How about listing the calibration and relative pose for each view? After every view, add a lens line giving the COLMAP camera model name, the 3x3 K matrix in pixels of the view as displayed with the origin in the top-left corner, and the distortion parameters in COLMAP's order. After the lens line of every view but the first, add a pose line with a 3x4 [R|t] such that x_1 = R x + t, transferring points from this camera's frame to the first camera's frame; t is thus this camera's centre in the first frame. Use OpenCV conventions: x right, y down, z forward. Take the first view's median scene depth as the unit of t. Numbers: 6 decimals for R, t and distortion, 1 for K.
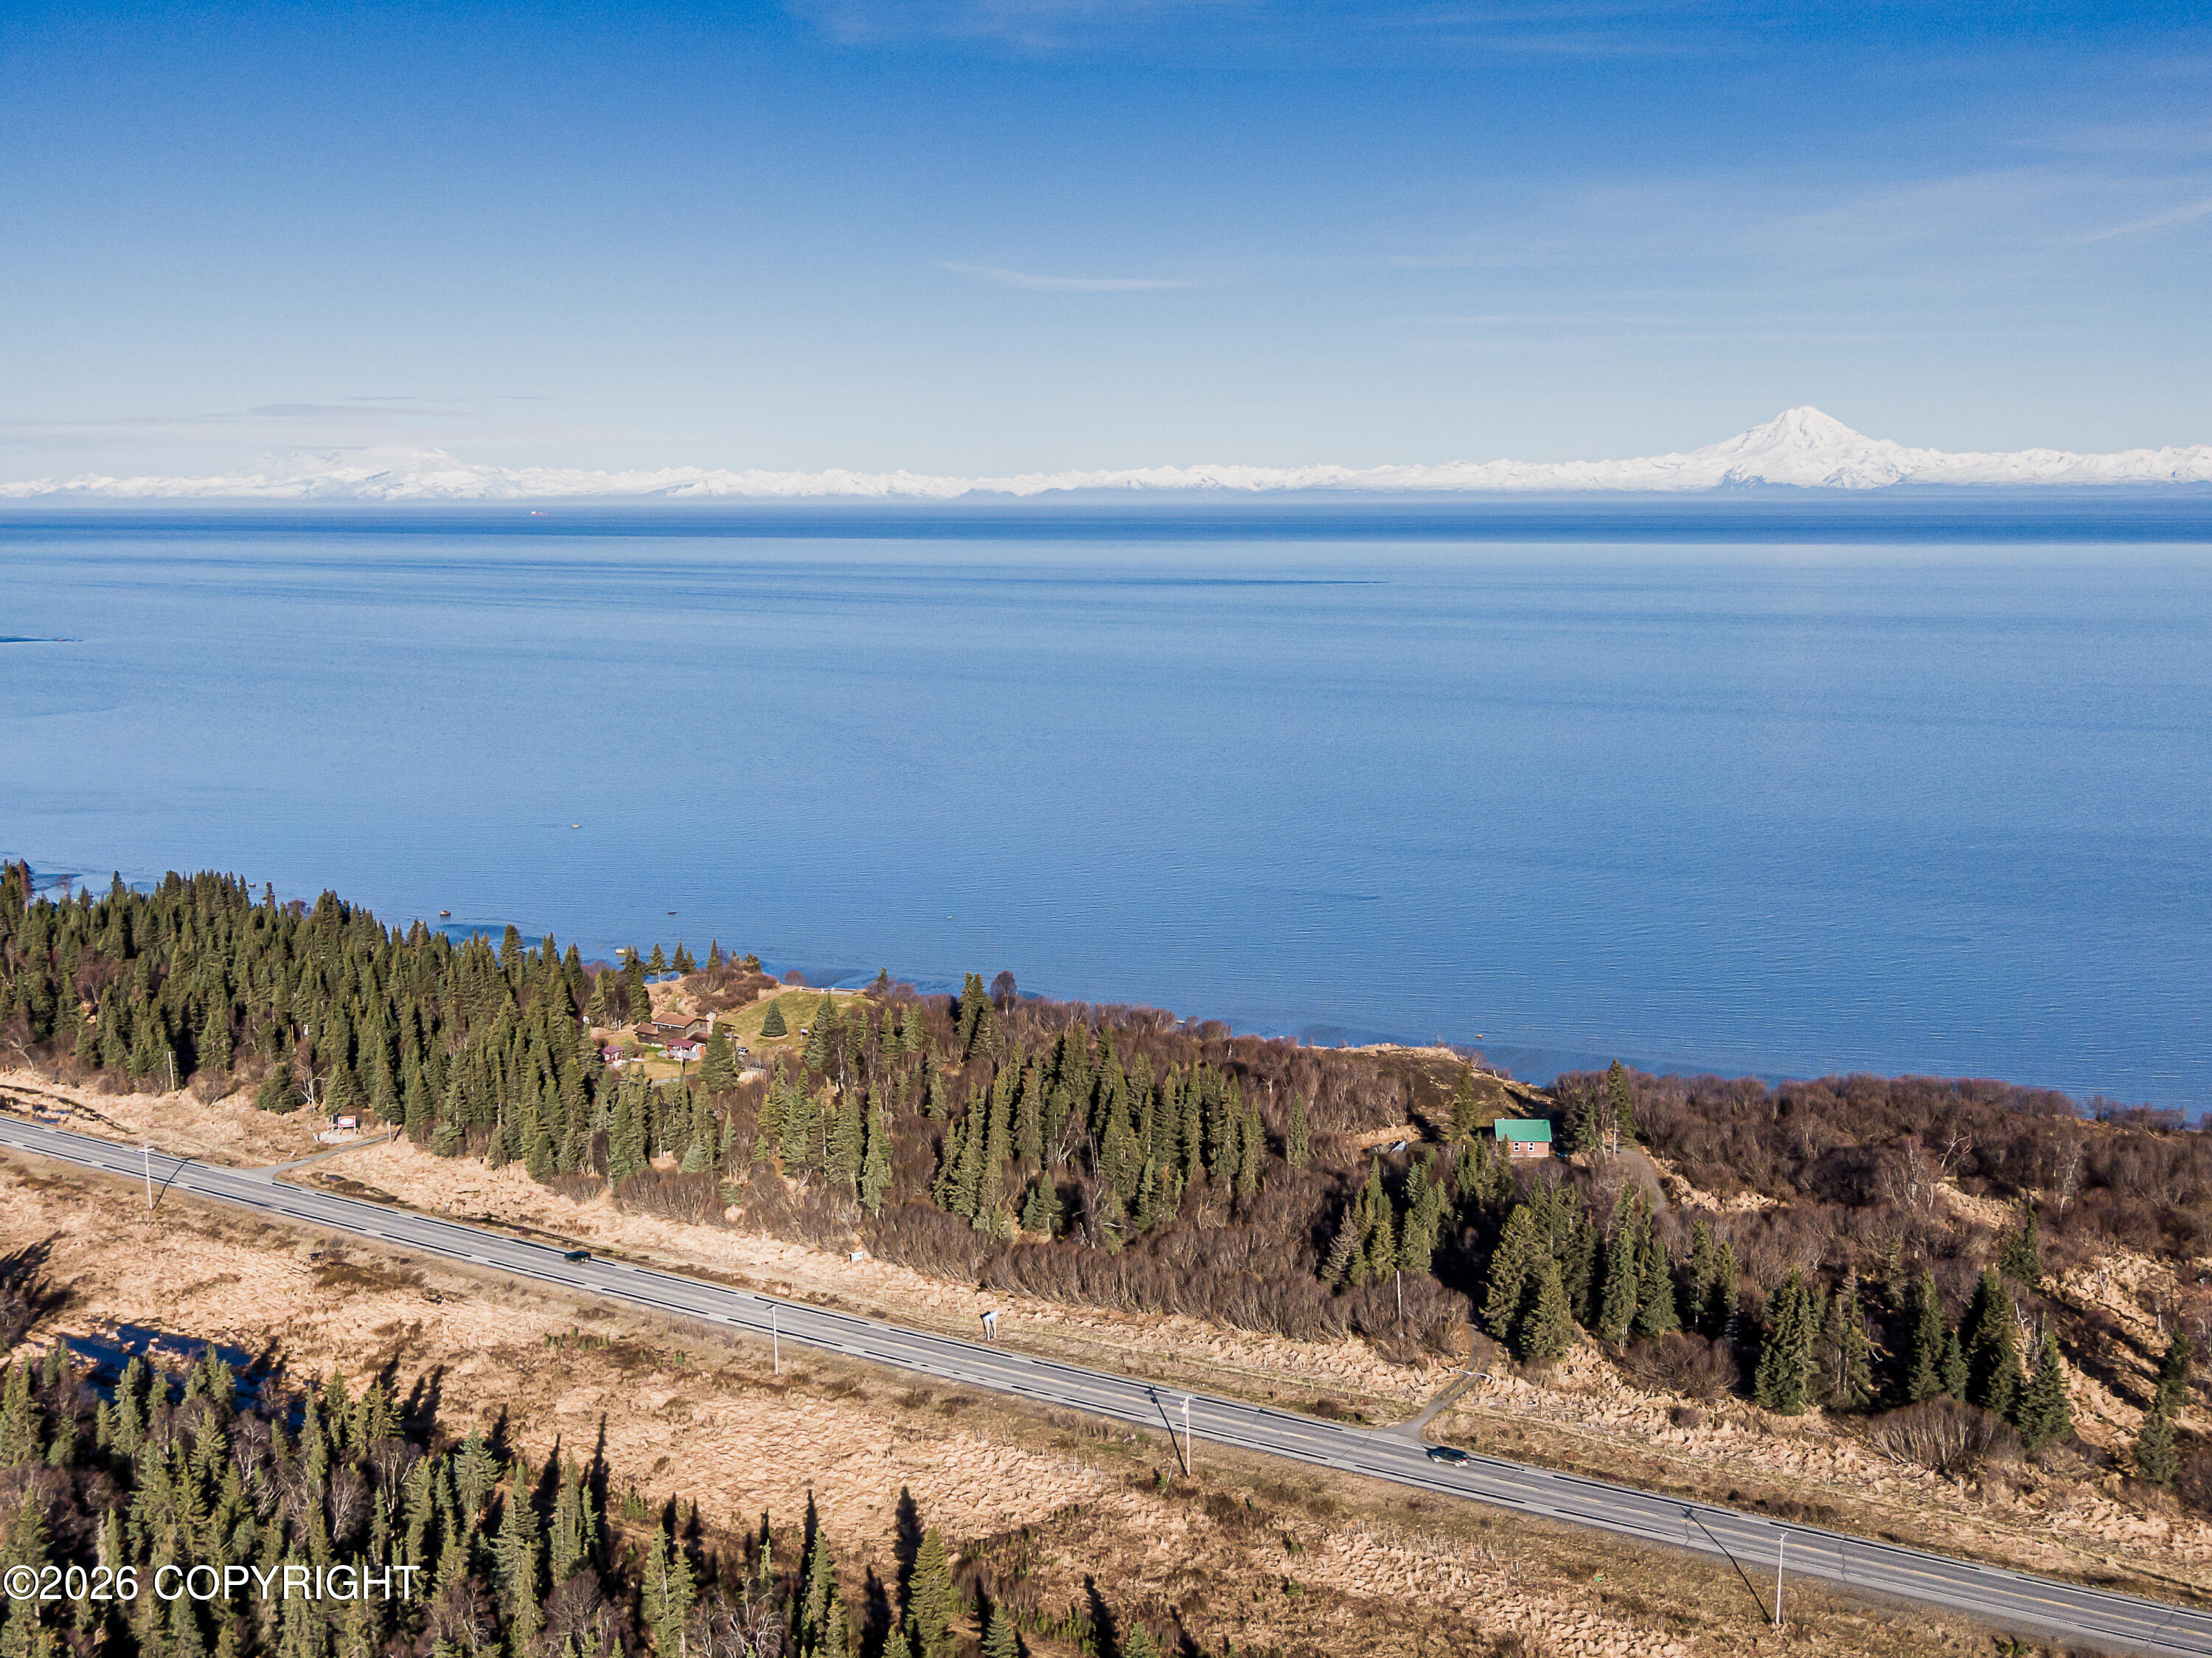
lens RADIAL K [[2209.3, 0, 1106.0], [0, 2209.3, 829.0], [0, 0, 1]] dist [0.038225, 0.002893]
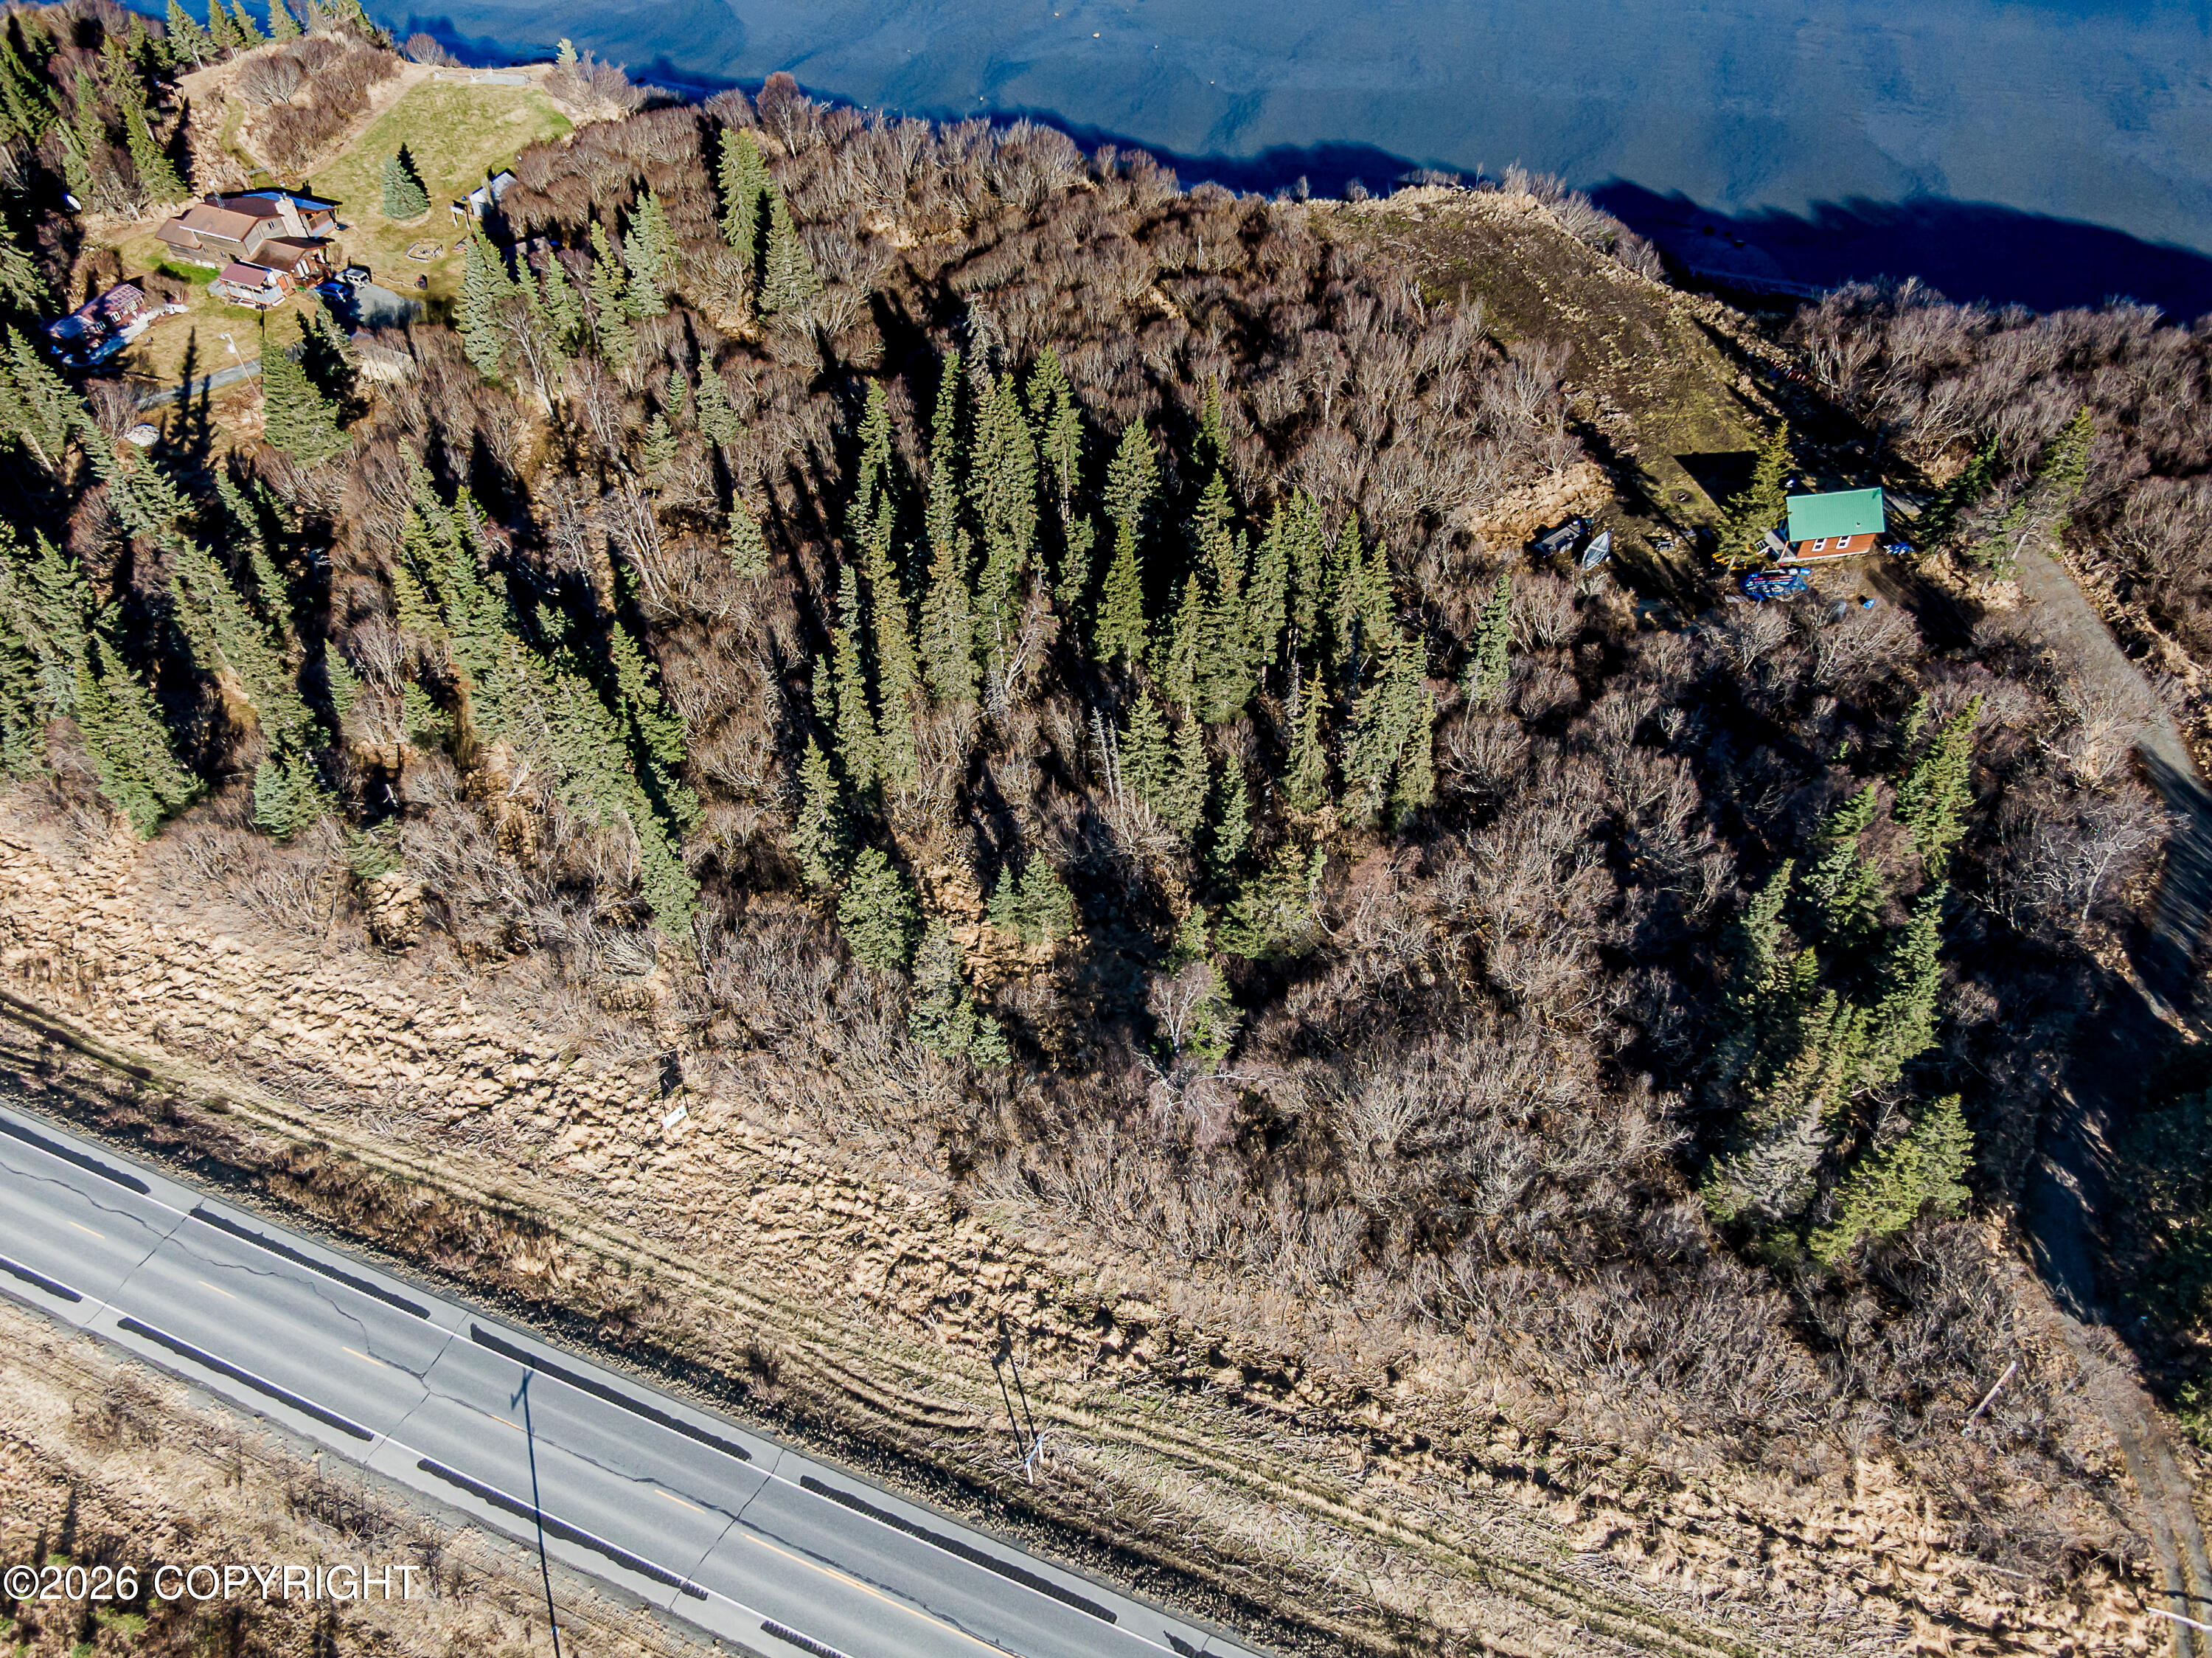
lens RADIAL K [[1582.1, 0, 1106.0], [0, 1582.1, 829.0], [0, 0, 1]] dist [0.036451, -0.042924]
pose [[0.983614, -0.137111, 0.117068, -0.044164], [0.031927, 0.771538, 0.635381, -0.056372], [-0.177440, -0.621232, 0.763273, 0.631809]]
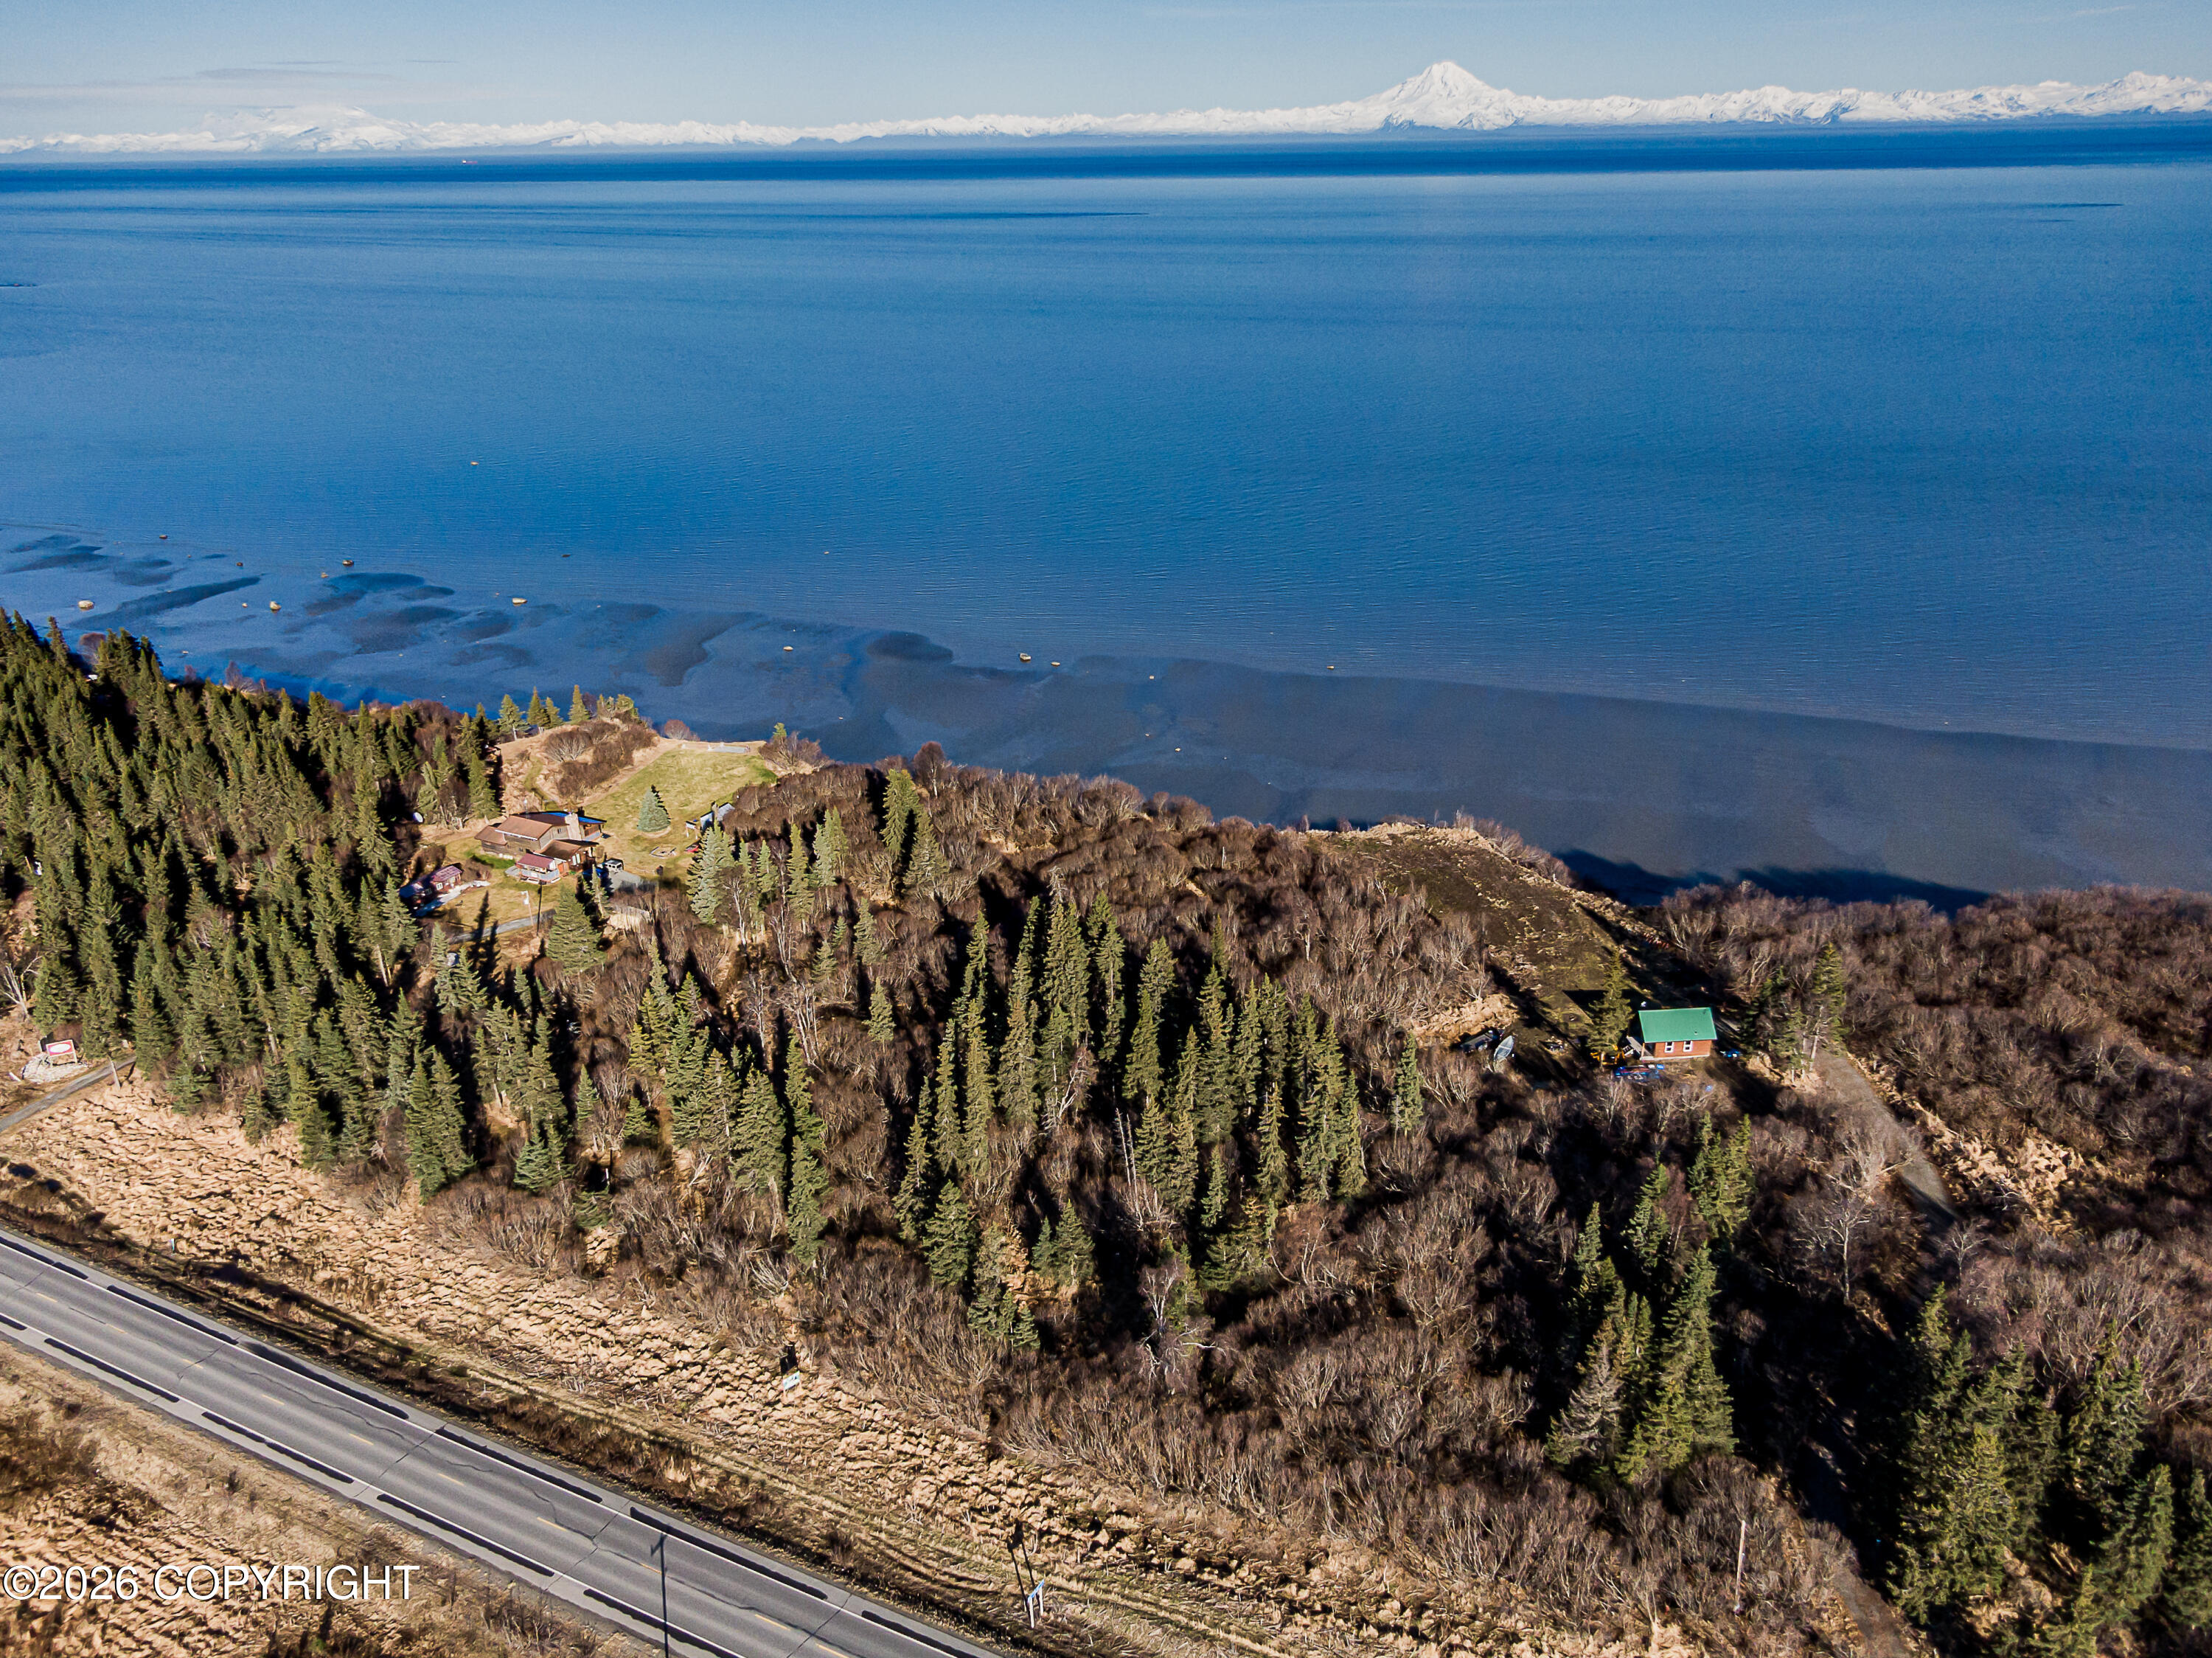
lens RADIAL K [[1601.9, 0, 1106.0], [0, 1601.9, 829.0], [0, 0, 1]] dist [0.012434, 0.000530]
pose [[0.993562, -0.054730, 0.099189, -0.049320], [0.027910, 0.966827, 0.253902, -0.064925], [-0.109794, -0.249499, 0.962131, 0.480976]]
